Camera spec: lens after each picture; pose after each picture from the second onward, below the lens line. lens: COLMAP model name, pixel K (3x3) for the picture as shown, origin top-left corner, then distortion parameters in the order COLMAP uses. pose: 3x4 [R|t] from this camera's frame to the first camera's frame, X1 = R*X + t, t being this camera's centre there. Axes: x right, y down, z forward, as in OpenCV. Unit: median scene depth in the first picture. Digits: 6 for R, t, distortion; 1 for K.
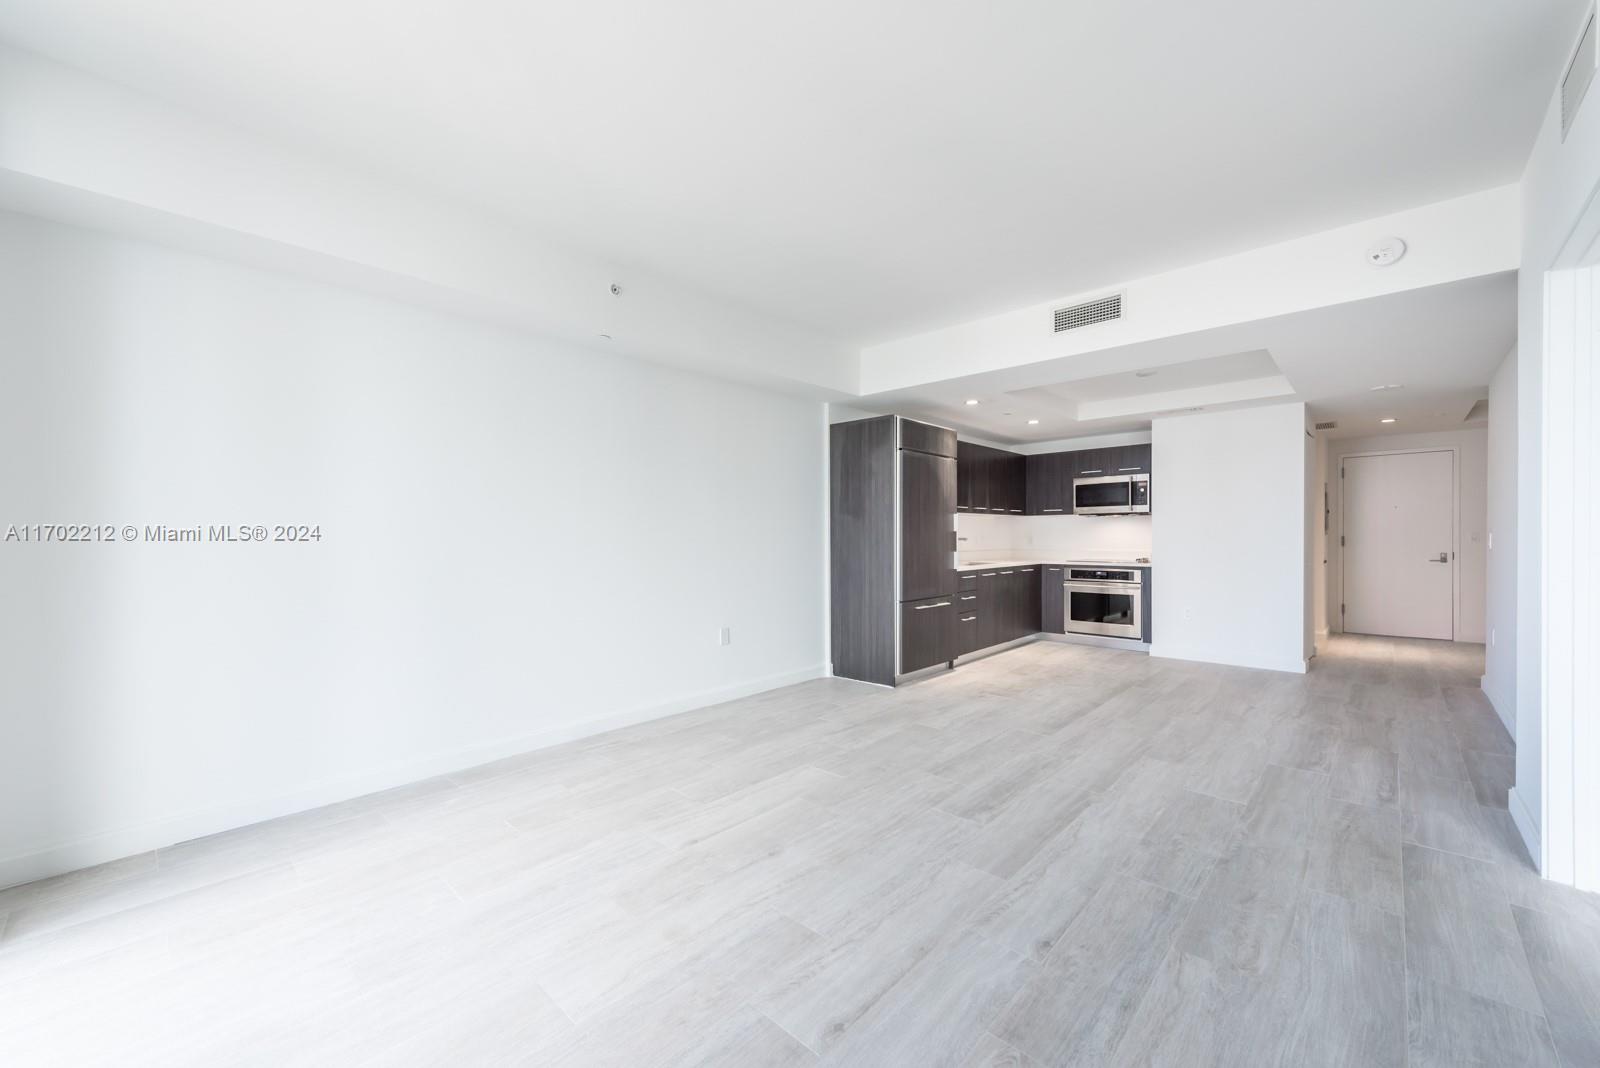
lens RADIAL K [[624.6, 0, 798.3], [0, 624.6, 538.3], [0, 0, 1]] dist [0.000633, -0.000096]
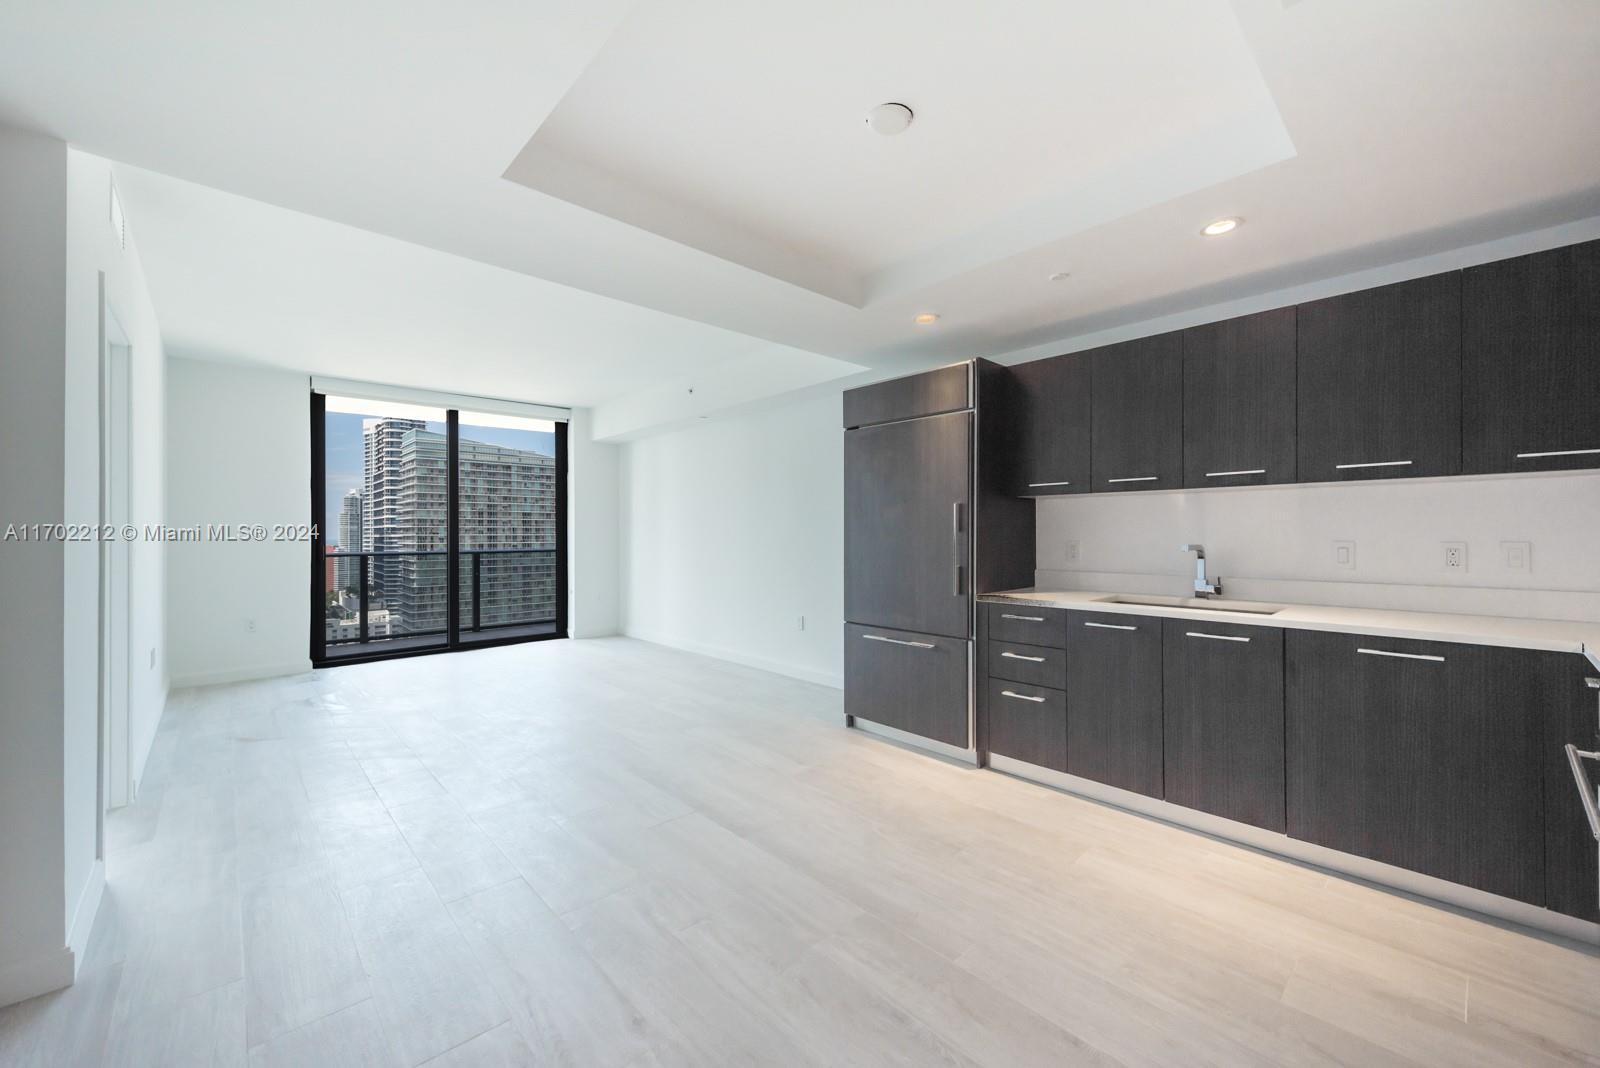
lens RADIAL K [[636.1, 0, 800.0], [0, 636.1, 534.0], [0, 0, 1]] dist [0.000719, -0.000179]
pose [[-0.087124, 0.002894, -0.996193, 0.769611], [-0.003563, 0.999988, 0.003217, -0.009360], [0.996191, 0.003829, -0.087112, 0.797199]]
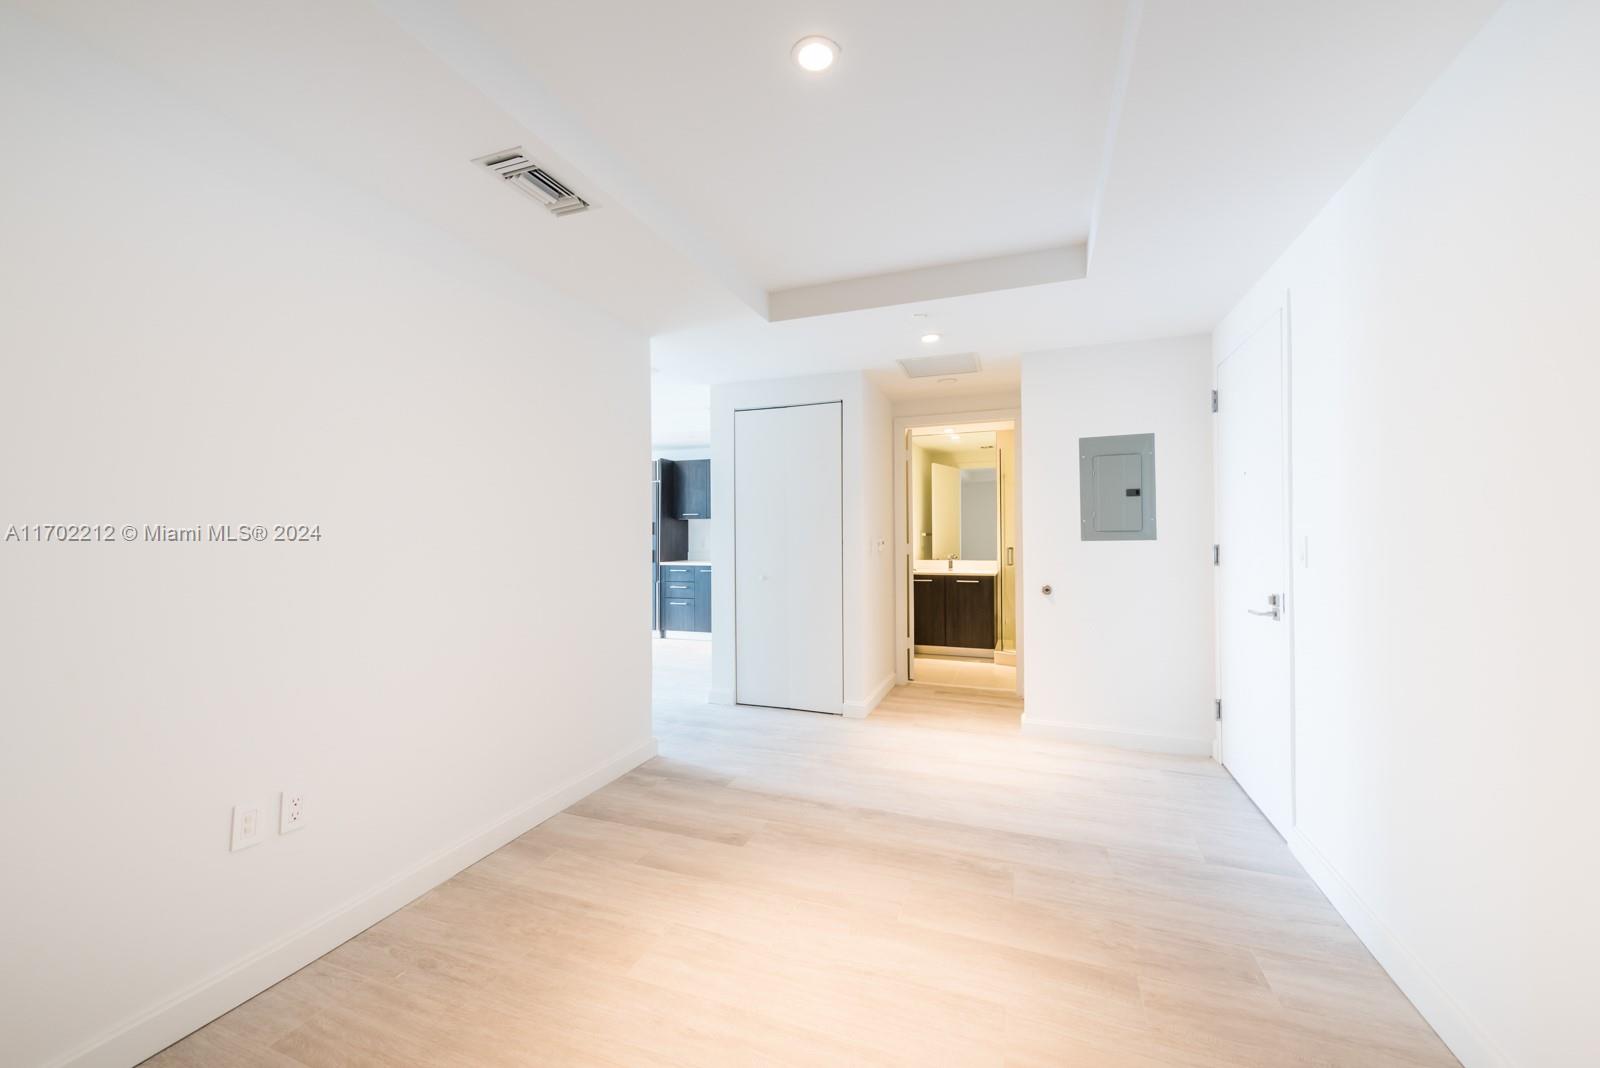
lens RADIAL K [[636.1, 0, 800.0], [0, 636.1, 534.0], [0, 0, 1]] dist [0.000719, -0.000179]
pose [[0.376147, 0.003330, -0.926554, 1.470919], [-0.006160, 0.999980, 0.001093, -0.015645], [0.926539, 0.005296, 0.376161, 0.685673]]
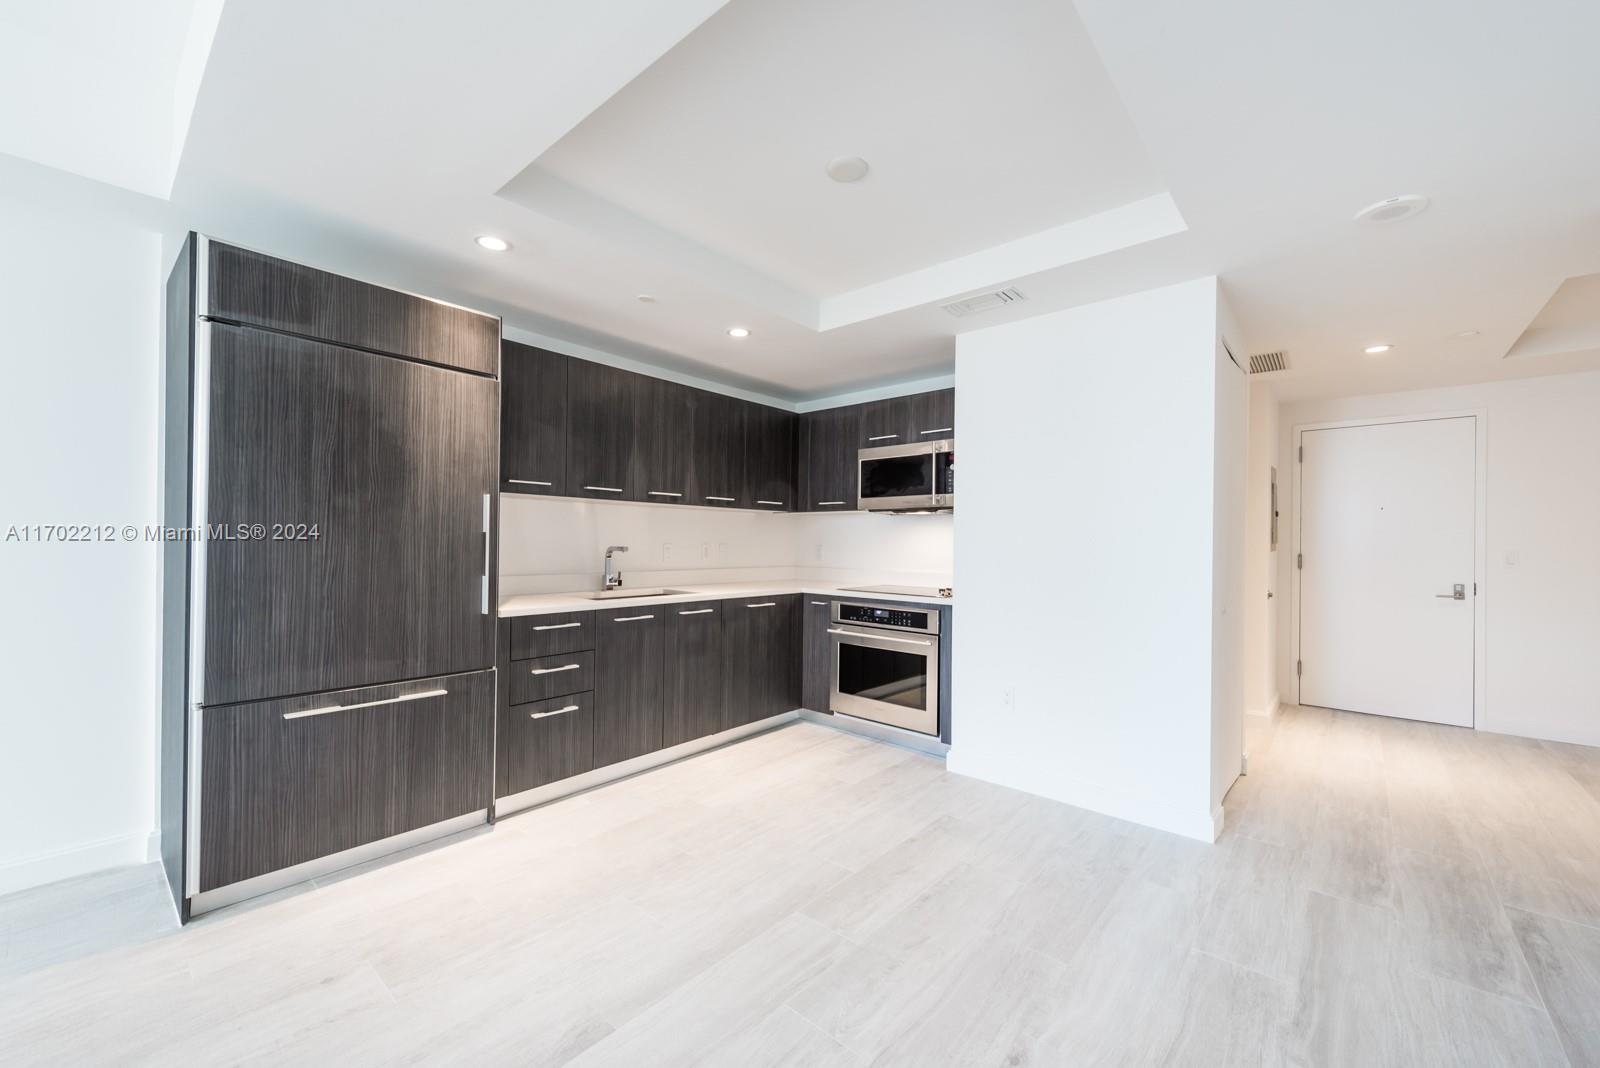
lens RADIAL K [[637.1, 0, 798.8], [0, 637.1, 539.7], [0, 0, 1]] dist [0.008868, -0.000092]
pose [[0.998893, 0.016558, 0.044032, 0.409715], [-0.016174, 0.999828, -0.009061, -0.004287], [-0.044175, 0.008339, 0.998989, 0.456233]]
